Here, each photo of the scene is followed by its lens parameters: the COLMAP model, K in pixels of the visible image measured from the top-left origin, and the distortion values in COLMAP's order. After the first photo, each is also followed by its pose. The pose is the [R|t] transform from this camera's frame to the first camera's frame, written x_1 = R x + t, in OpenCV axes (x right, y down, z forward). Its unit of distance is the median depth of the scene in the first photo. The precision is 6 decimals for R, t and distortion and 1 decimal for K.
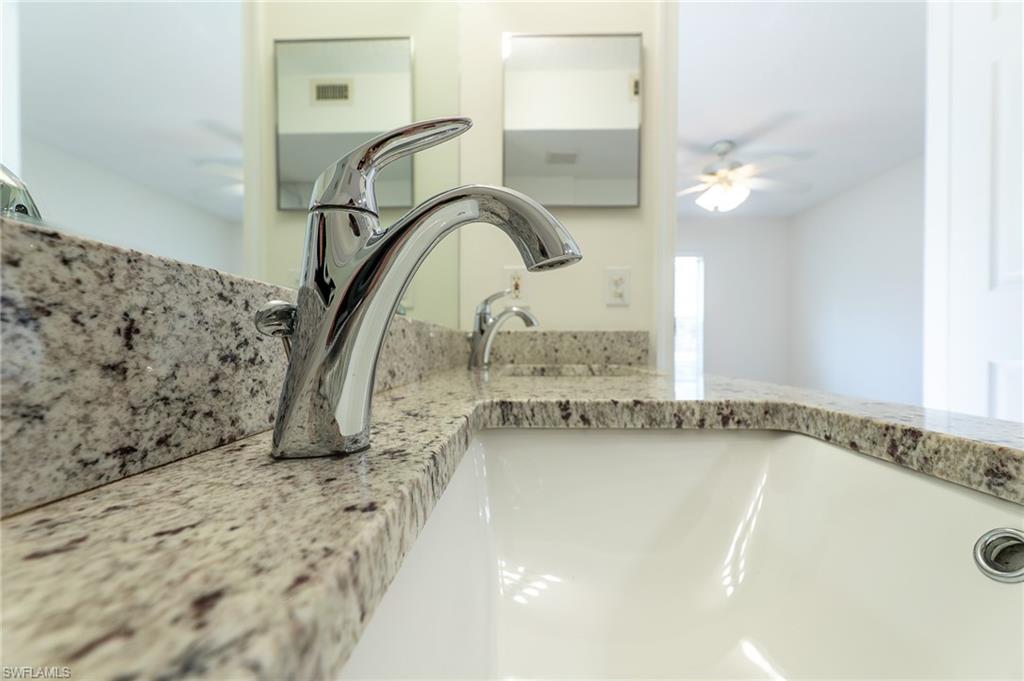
lens RADIAL K [[438.1, 0, 506.0], [0, 438.1, 342.4], [0, 0, 1]] dist [0.003914, -0.000028]
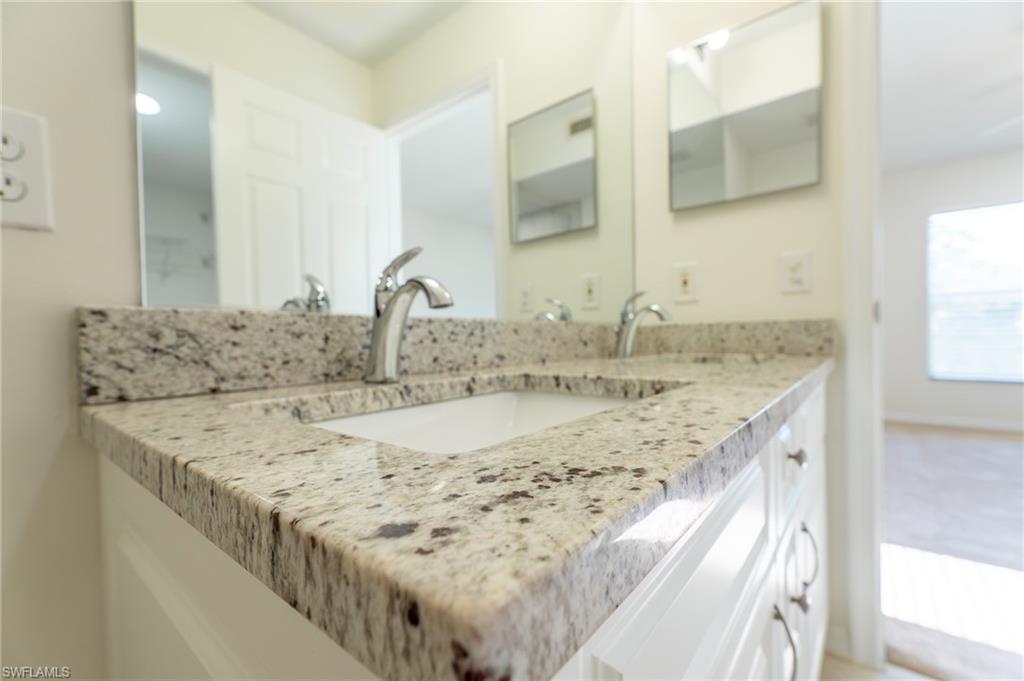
lens RADIAL K [[438.1, 0, 520.9], [0, 438.1, 341.4], [0, 0, 1]] dist [0.003914, -0.000028]
pose [[0.798742, -0.009538, -0.601598, 0.687599], [0.020596, 0.999722, 0.011496, -0.003974], [0.601321, -0.021573, 0.798716, -0.227093]]
